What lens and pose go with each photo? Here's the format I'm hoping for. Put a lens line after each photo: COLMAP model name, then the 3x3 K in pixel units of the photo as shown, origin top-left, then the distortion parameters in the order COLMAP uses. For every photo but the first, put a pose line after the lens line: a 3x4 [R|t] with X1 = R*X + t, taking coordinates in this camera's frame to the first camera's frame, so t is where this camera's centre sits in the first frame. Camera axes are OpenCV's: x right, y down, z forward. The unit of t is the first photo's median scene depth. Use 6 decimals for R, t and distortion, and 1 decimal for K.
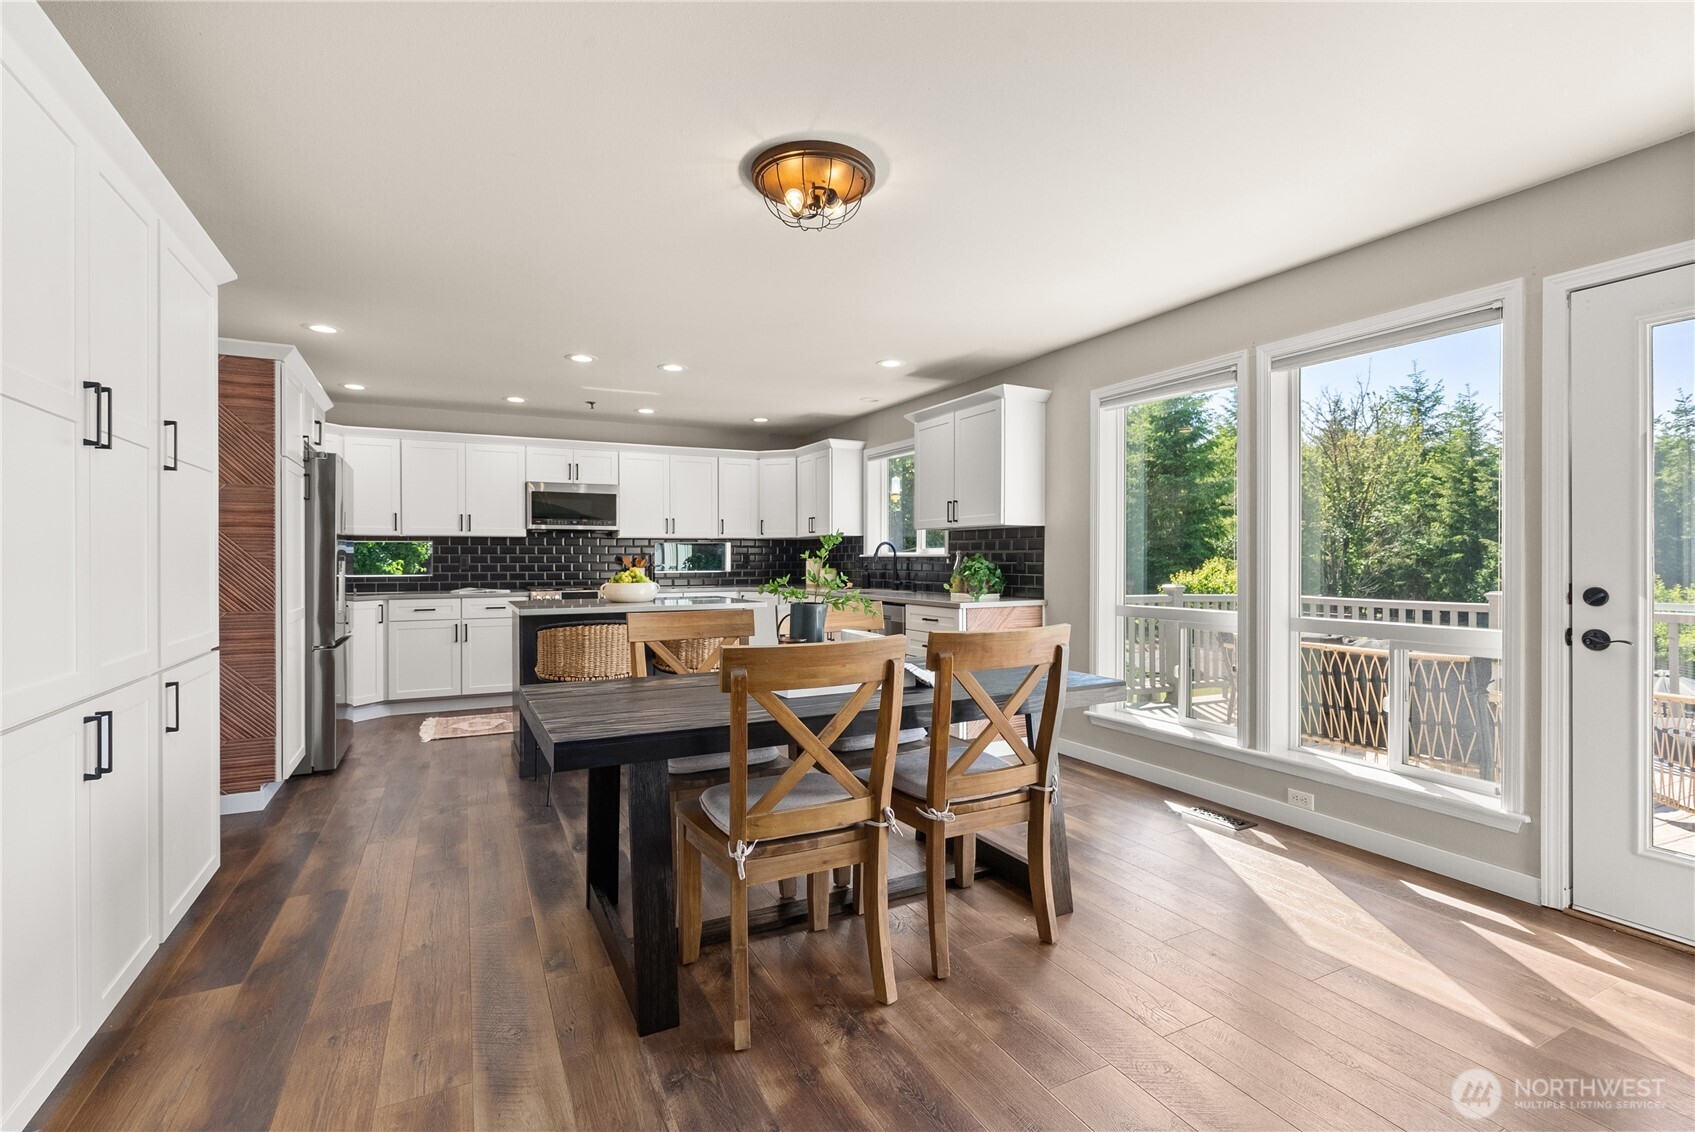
lens RADIAL K [[771.4, 0, 846.5], [0, 771.4, 562.3], [0, 0, 1]] dist [-0.001691, 0.001246]
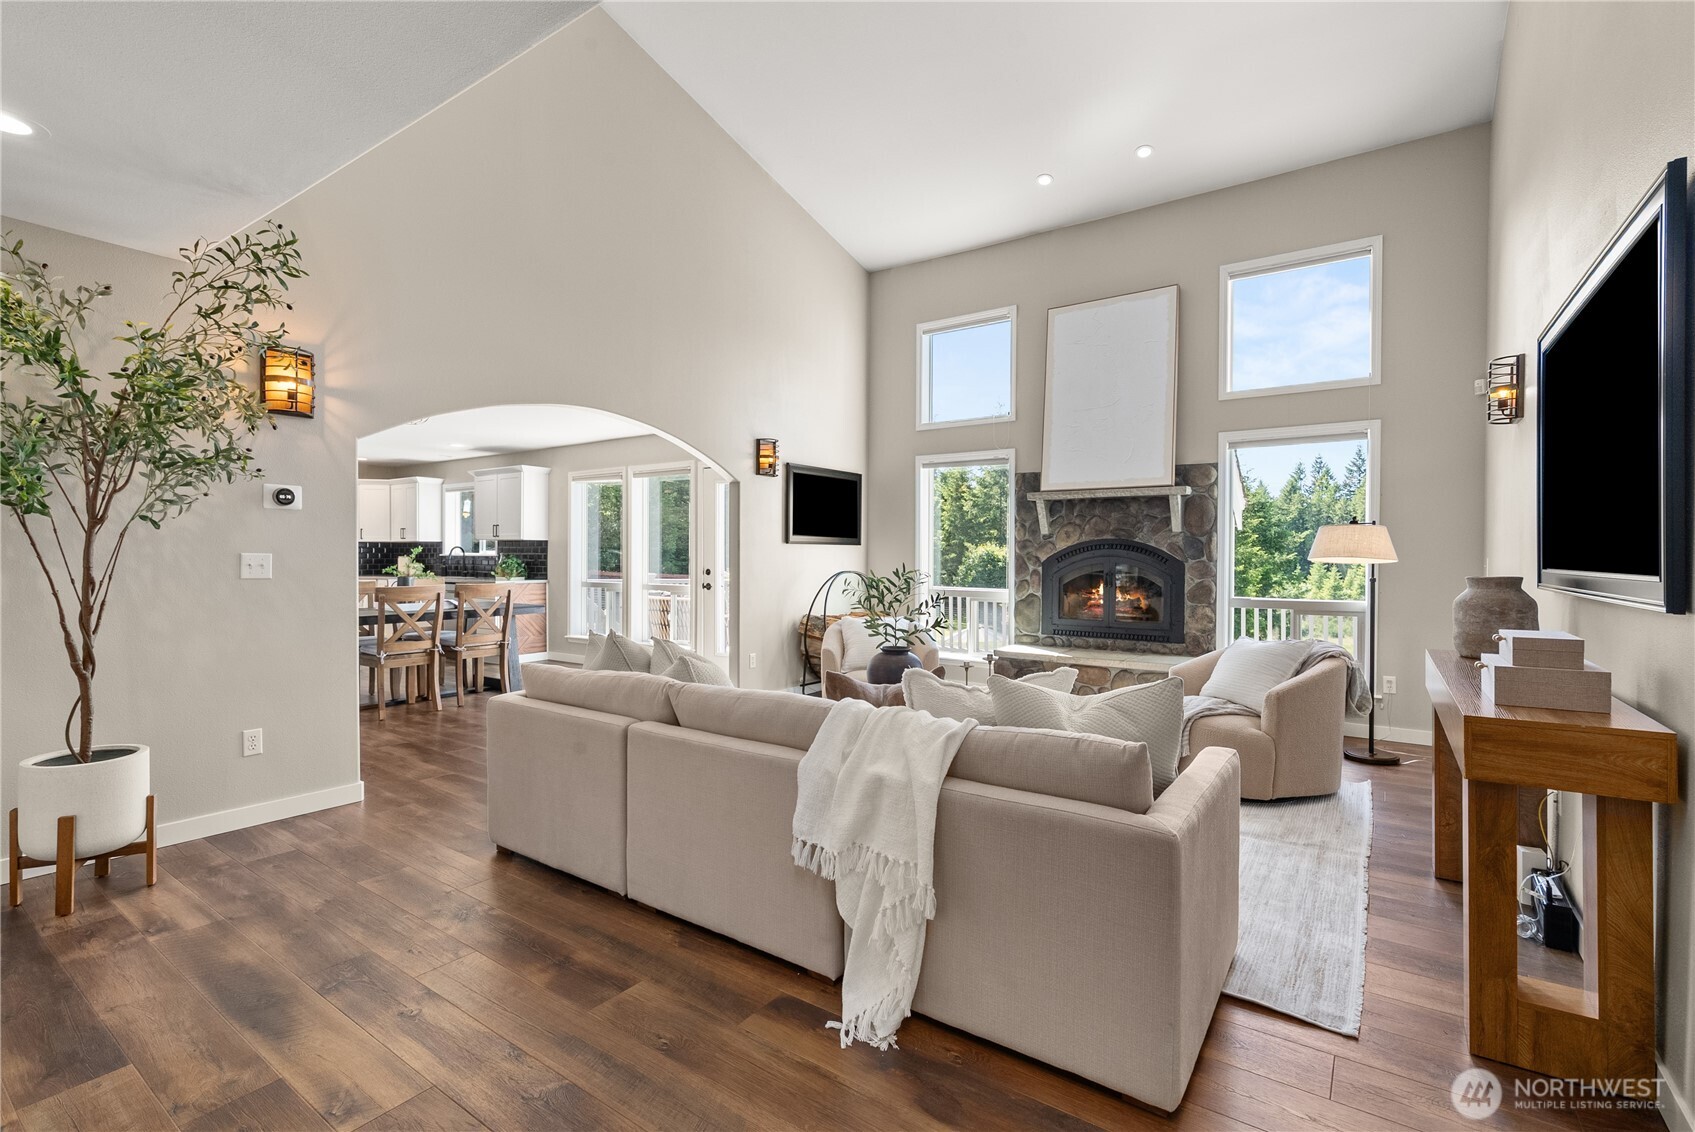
lens RADIAL K [[771.4, 0, 838.2], [0, 771.4, 563.4], [0, 0, 1]] dist [-0.001691, 0.001246]
pose [[0.888713, 0.000461, 0.458464, 0.024898], [-0.002943, 0.999985, 0.004699, -0.001977], [-0.458455, -0.005526, 0.888700, -0.957939]]
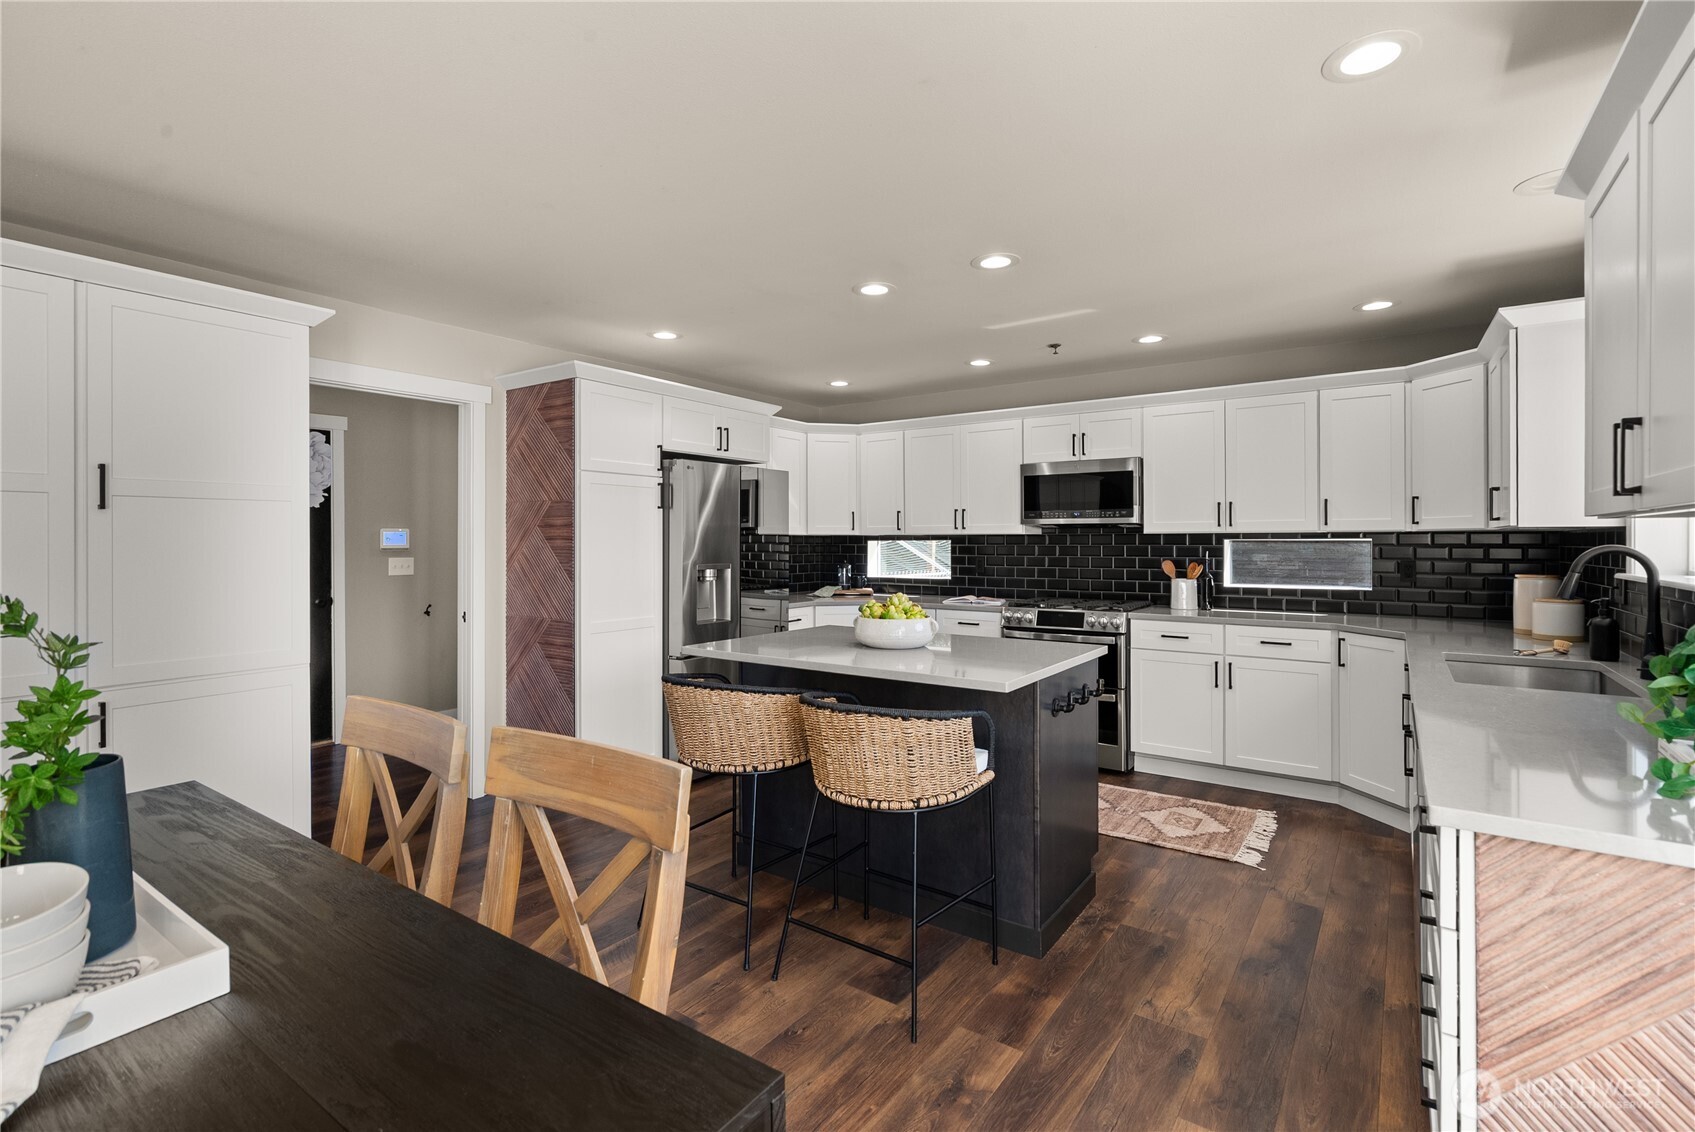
lens RADIAL K [[771.4, 0, 846.7], [0, 771.4, 549.8], [0, 0, 1]] dist [-0.001691, 0.001246]
pose [[0.453815, 0.004503, -0.891085, 0.143135], [-0.016568, 0.999857, -0.003386, -0.007528], [0.890942, 0.016300, 0.453824, 0.317678]]
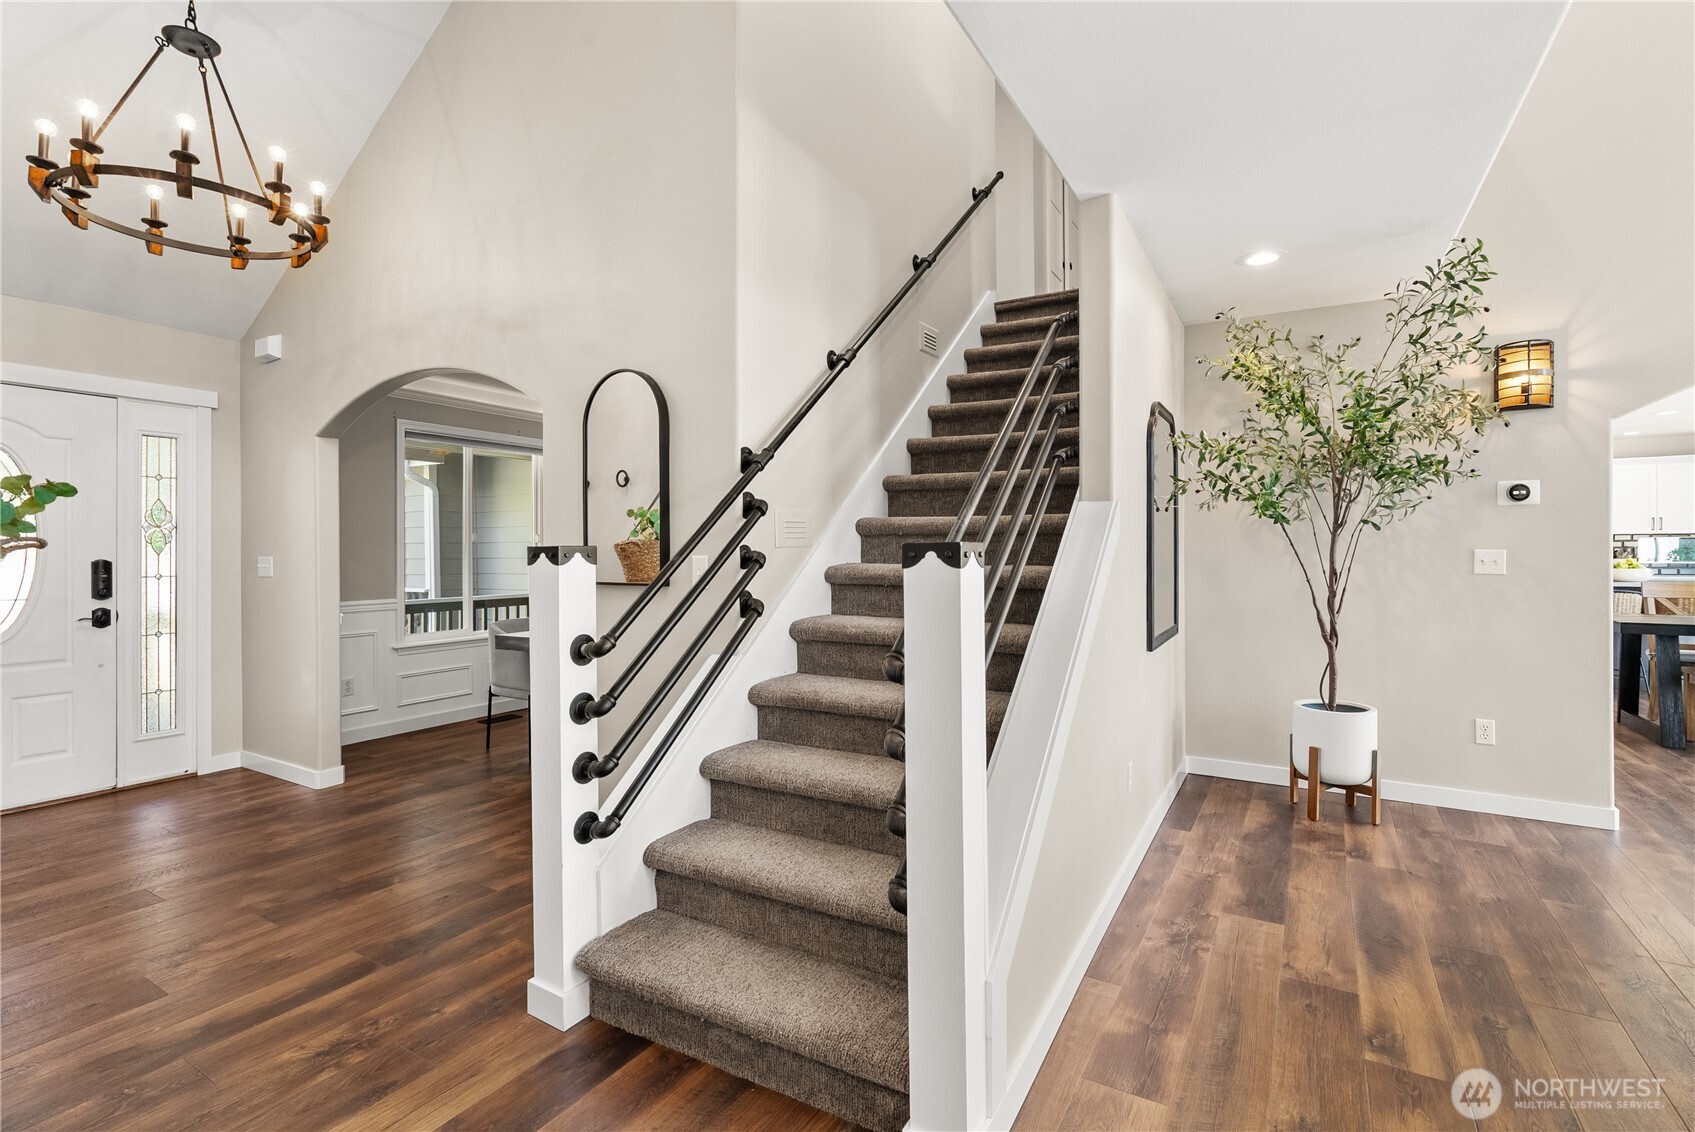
lens RADIAL K [[771.4, 0, 851.2], [0, 771.4, 553.5], [0, 0, 1]] dist [-0.001691, 0.001246]
pose [[0.528571, 0.001447, -0.848888, 0.180053], [-0.000106, 0.999999, 0.001638, -0.003814], [0.848889, -0.000776, 0.528570, -0.984447]]
